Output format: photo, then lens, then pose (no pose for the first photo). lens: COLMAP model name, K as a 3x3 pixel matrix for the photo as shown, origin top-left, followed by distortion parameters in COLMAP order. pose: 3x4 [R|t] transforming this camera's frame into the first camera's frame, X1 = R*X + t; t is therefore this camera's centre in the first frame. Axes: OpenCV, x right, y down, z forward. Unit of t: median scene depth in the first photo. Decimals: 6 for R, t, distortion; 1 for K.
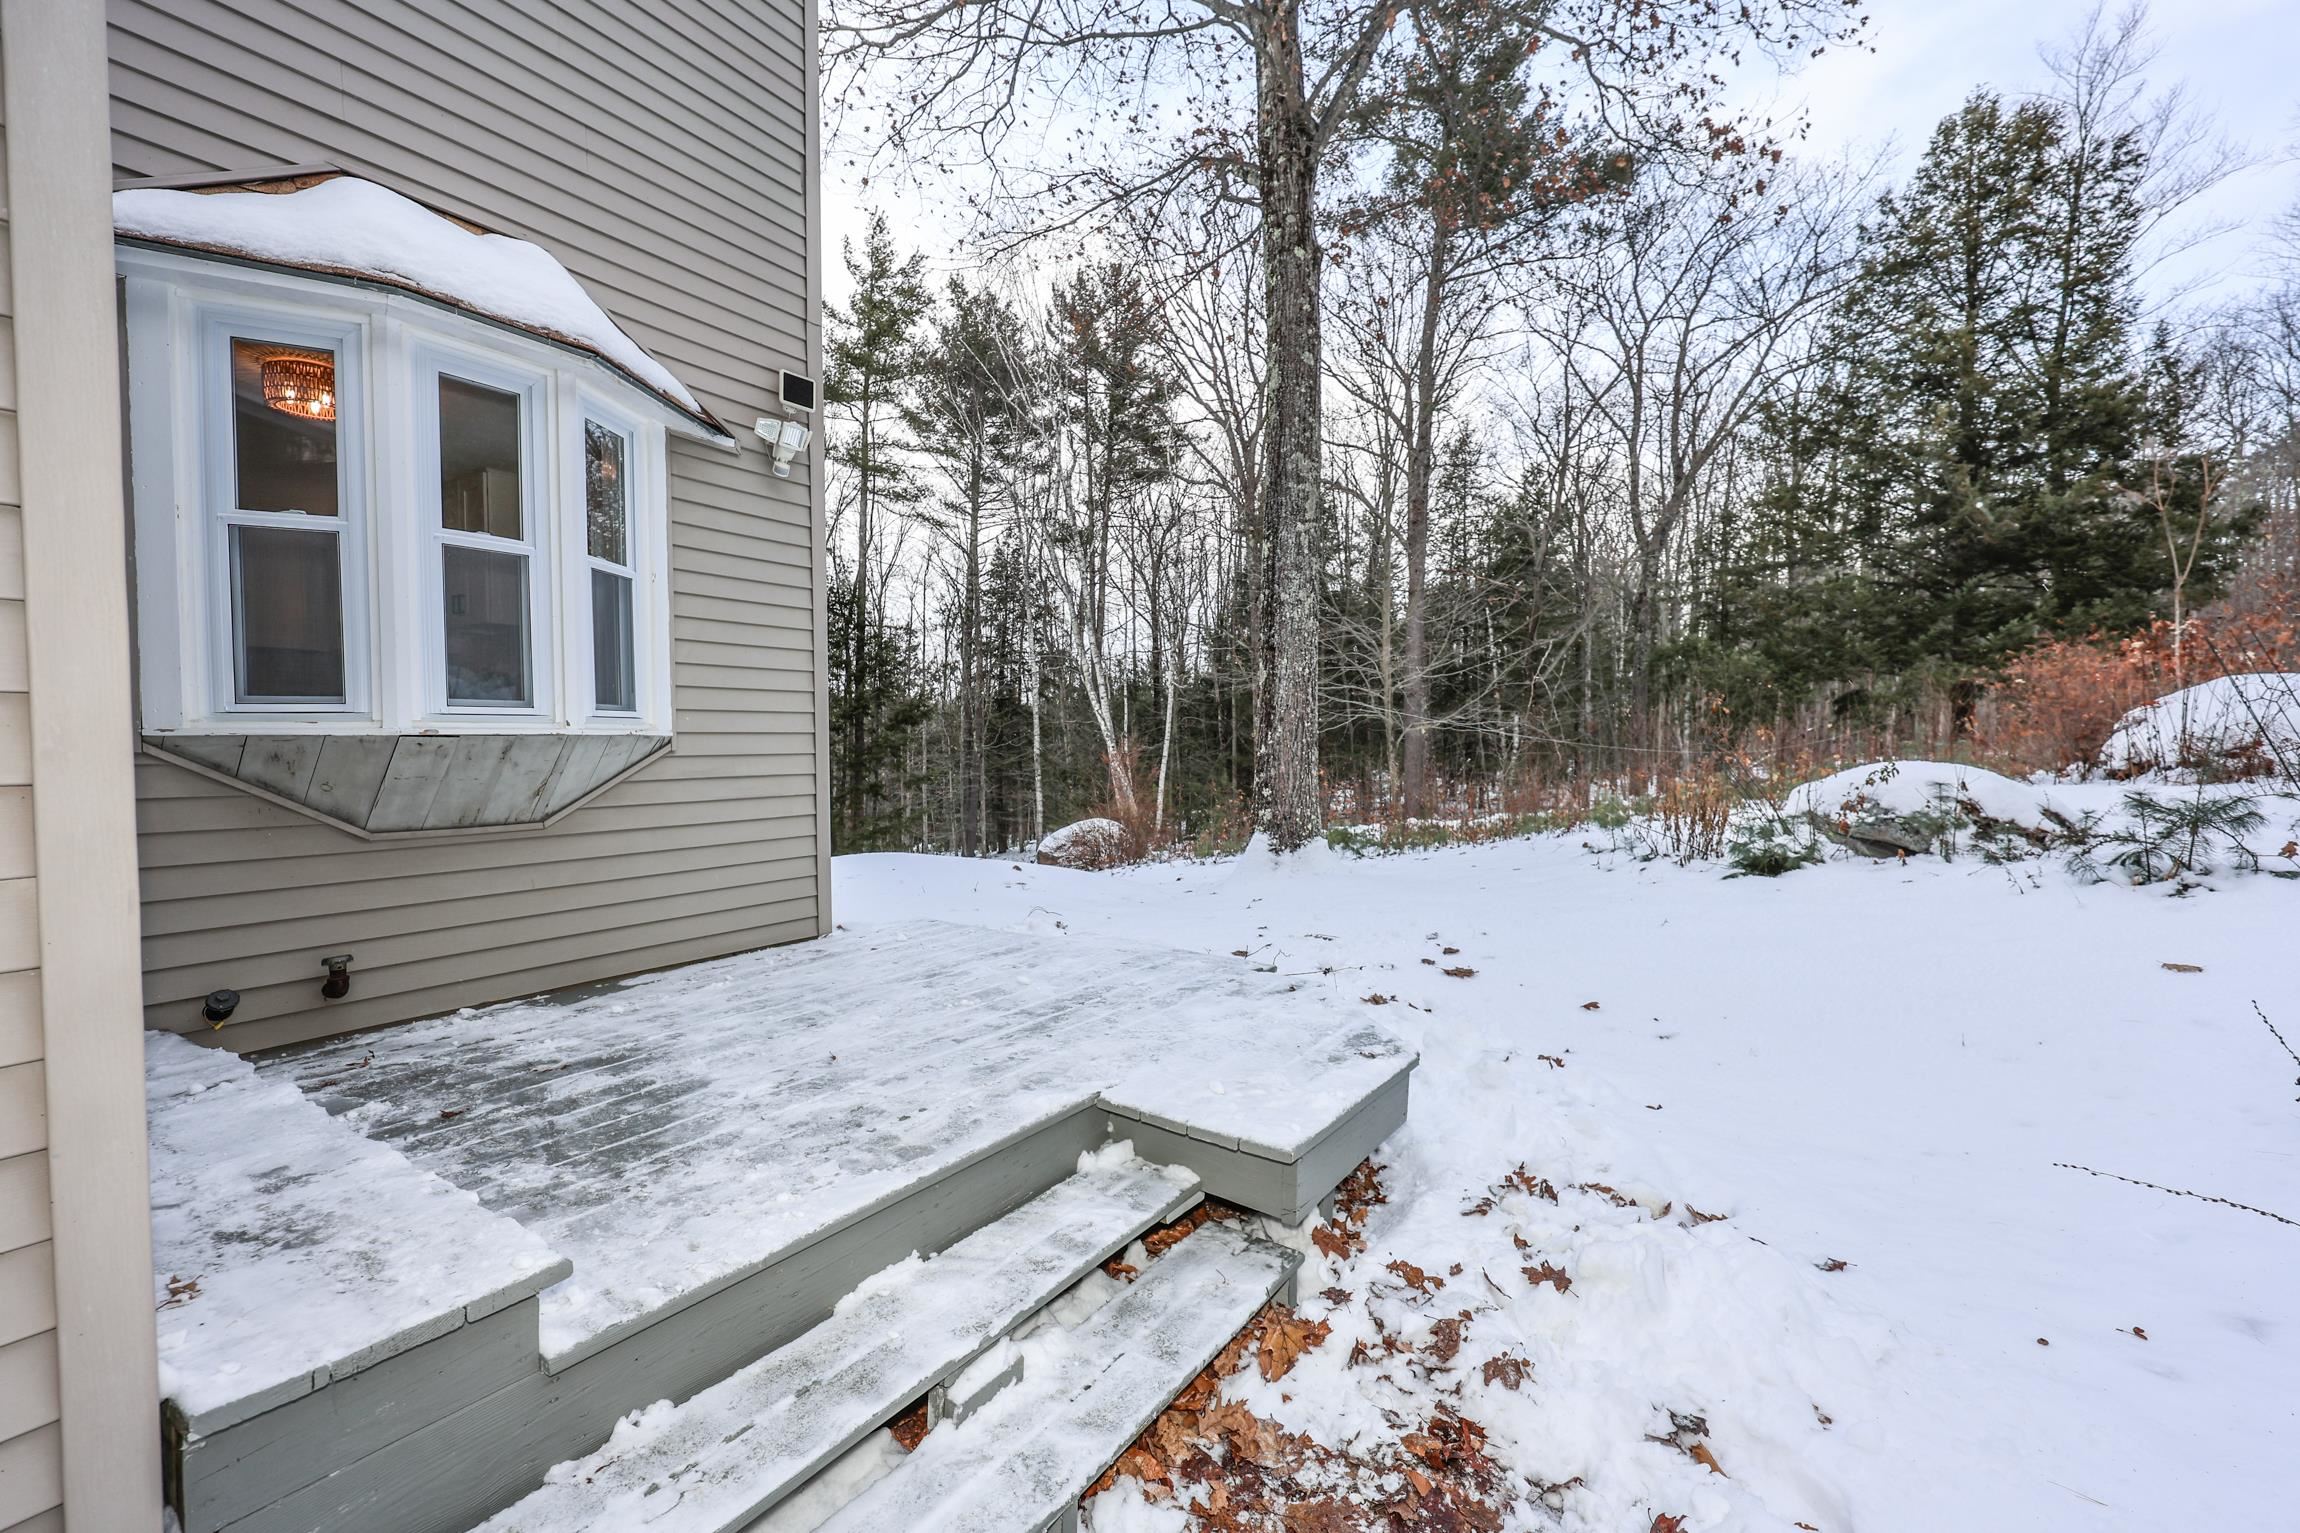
lens RADIAL K [[962.2, 0, 1140.2], [0, 962.2, 758.2], [0, 0, 1]] dist [-0.000721, -0.000138]
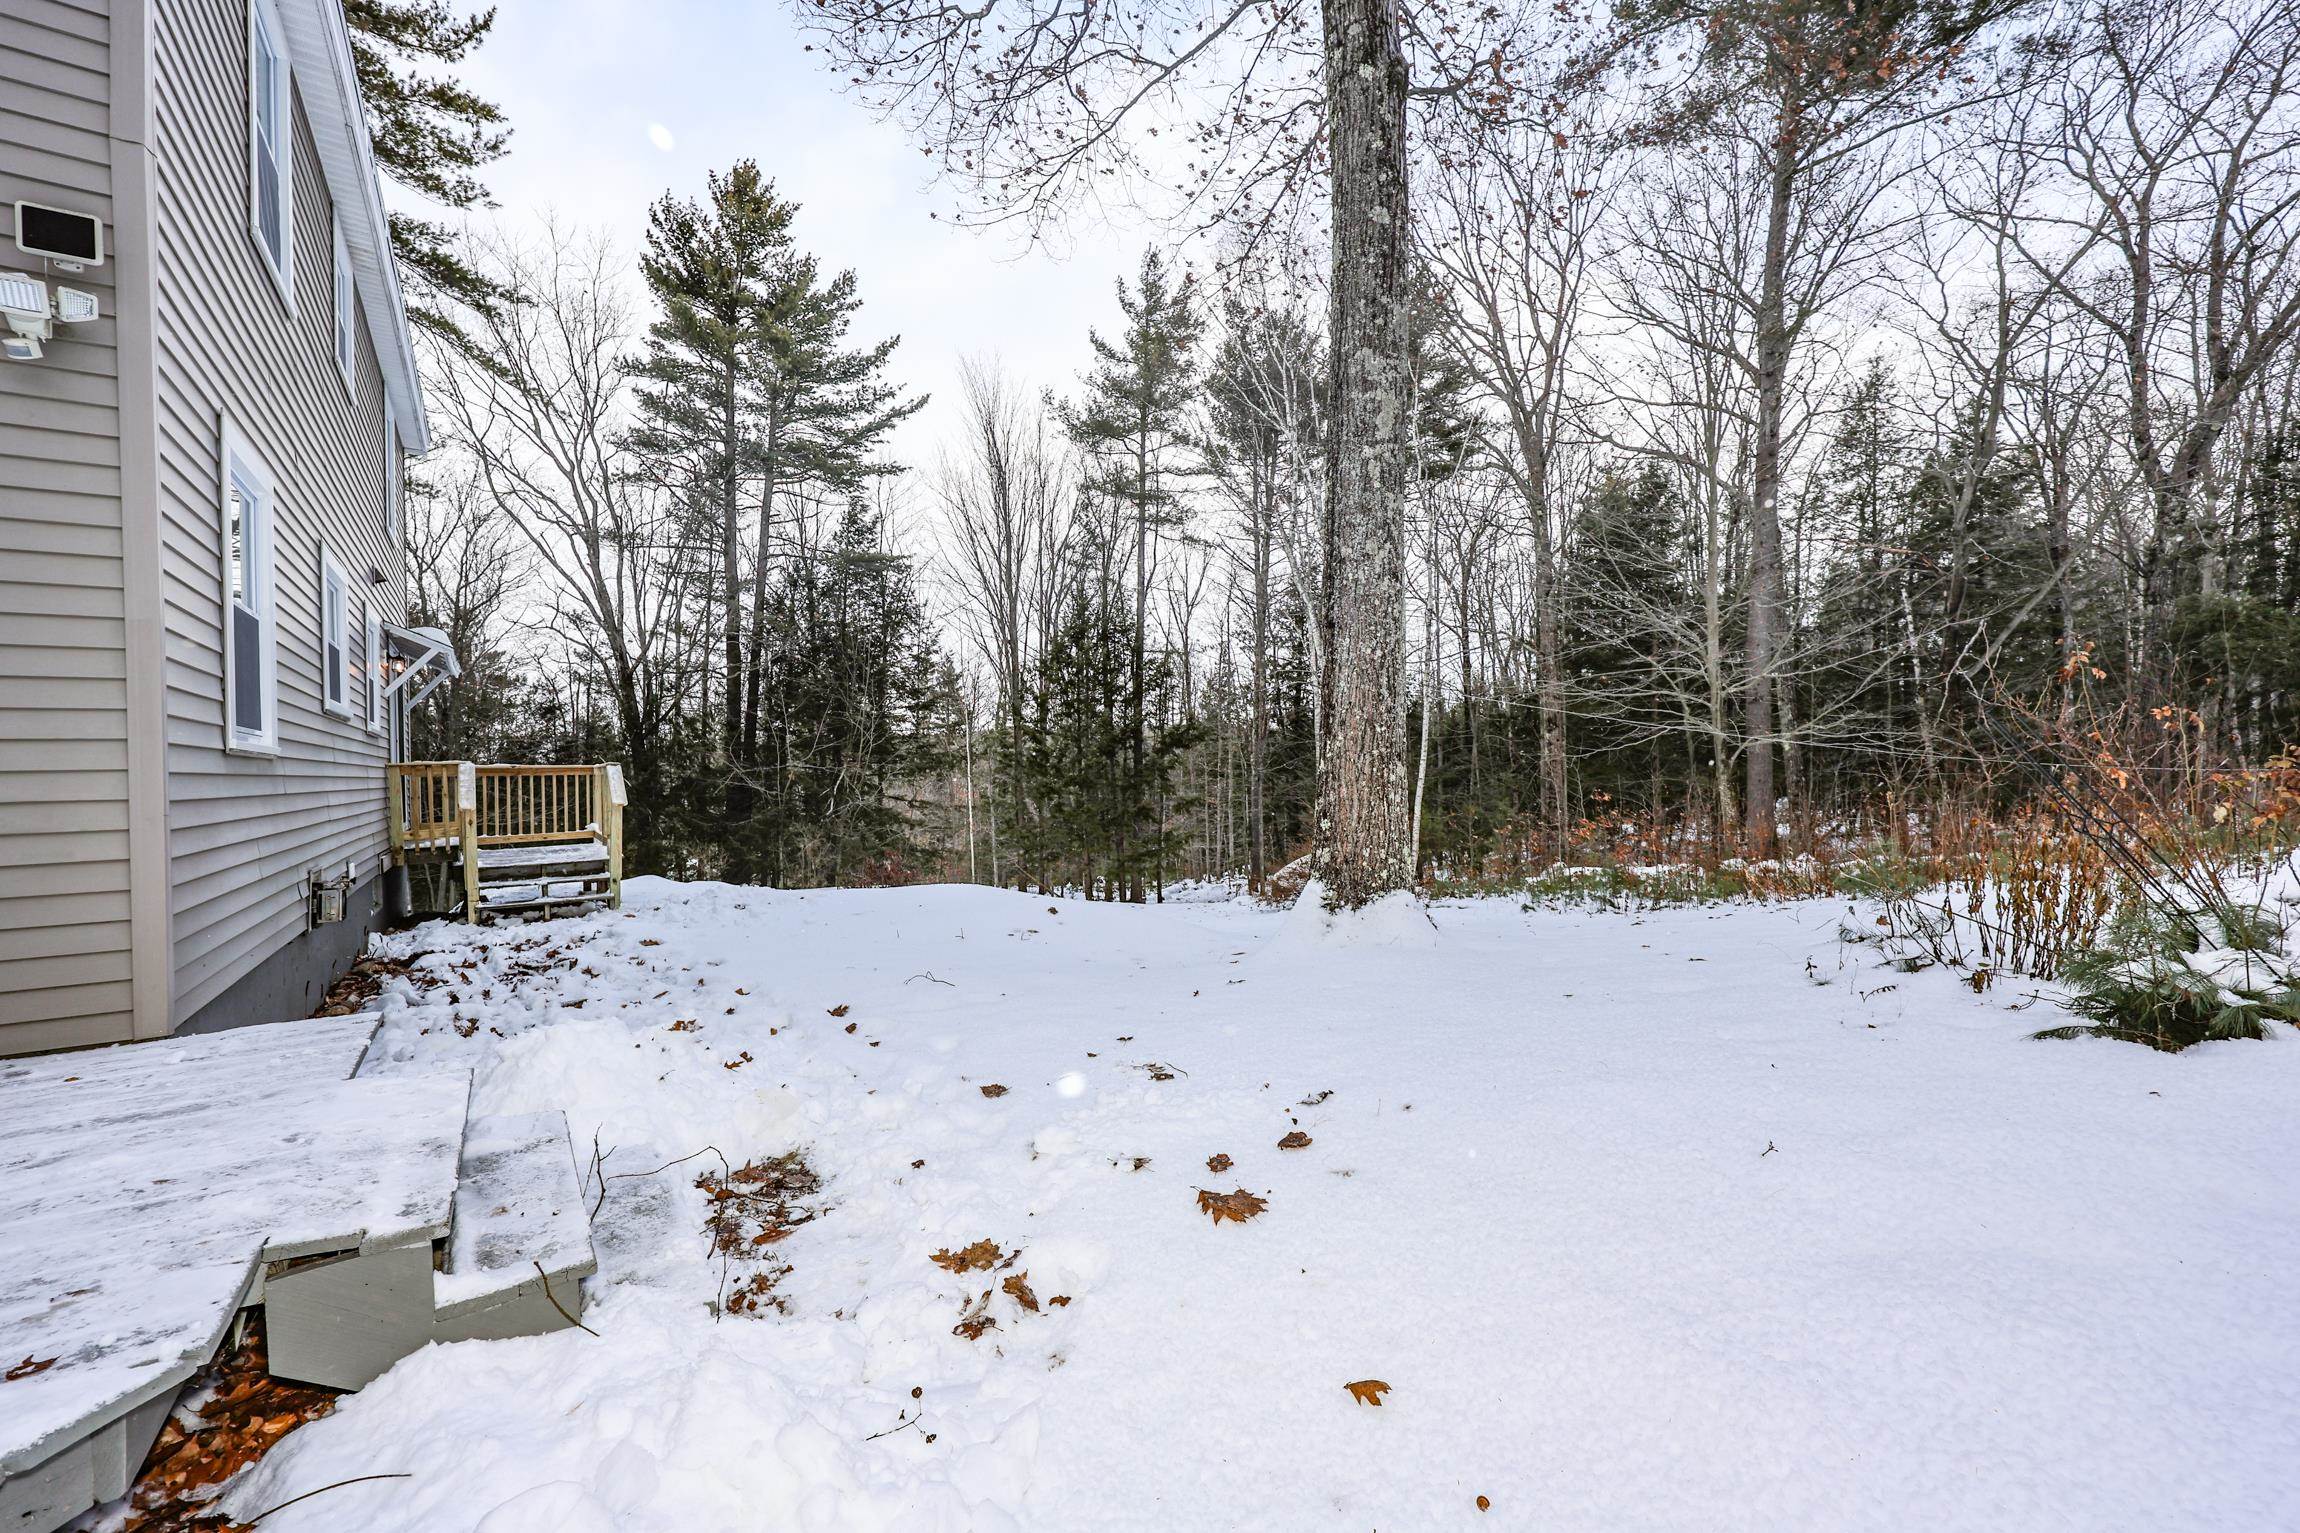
lens RADIAL K [[925.0, 0, 1147.2], [0, 925.0, 765.1], [0, 0, 1]] dist [0.002487, 0.000346]
pose [[0.930963, -0.010763, -0.364954, 0.665842], [0.004223, 0.999816, -0.018713, 0.008752], [0.365089, 0.015880, 0.930837, 0.782529]]
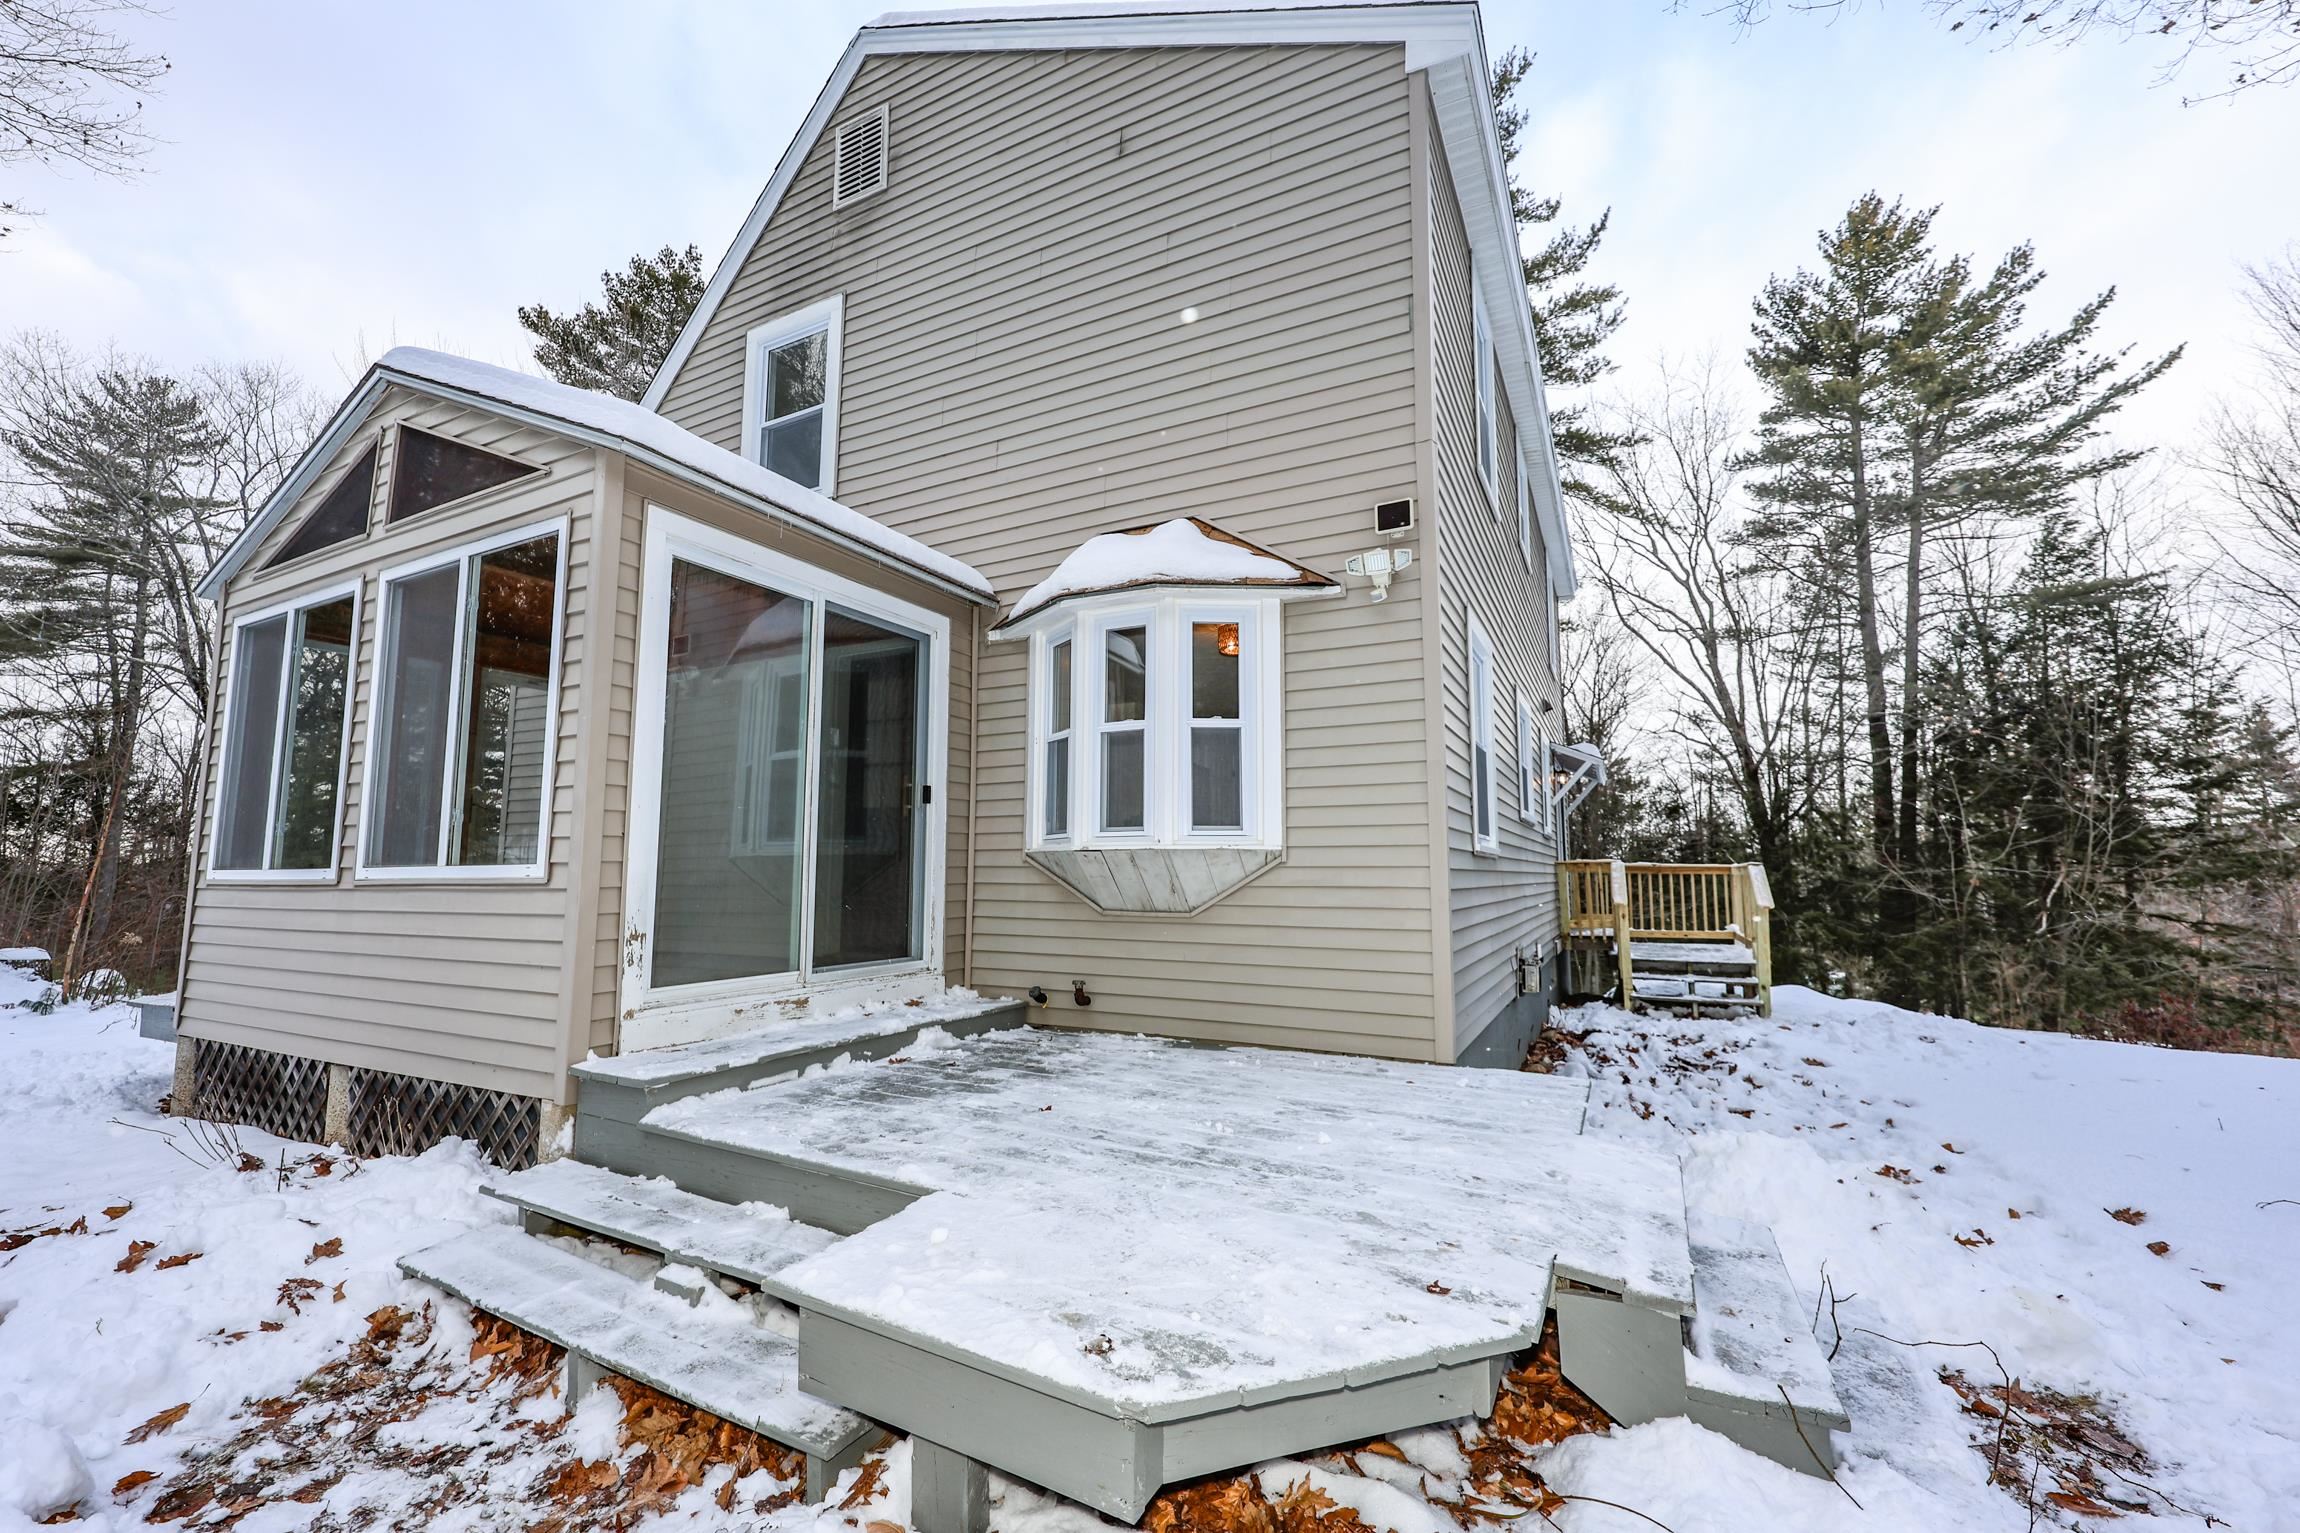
lens RADIAL K [[925.0, 0, 1147.2], [0, 925.0, 765.1], [0, 0, 1]] dist [0.002487, 0.000346]
pose [[0.115215, -0.106968, -0.987564, 0.633899], [-0.025974, 0.993521, -0.110644, 0.003240], [0.993001, 0.038399, 0.111690, 0.694645]]
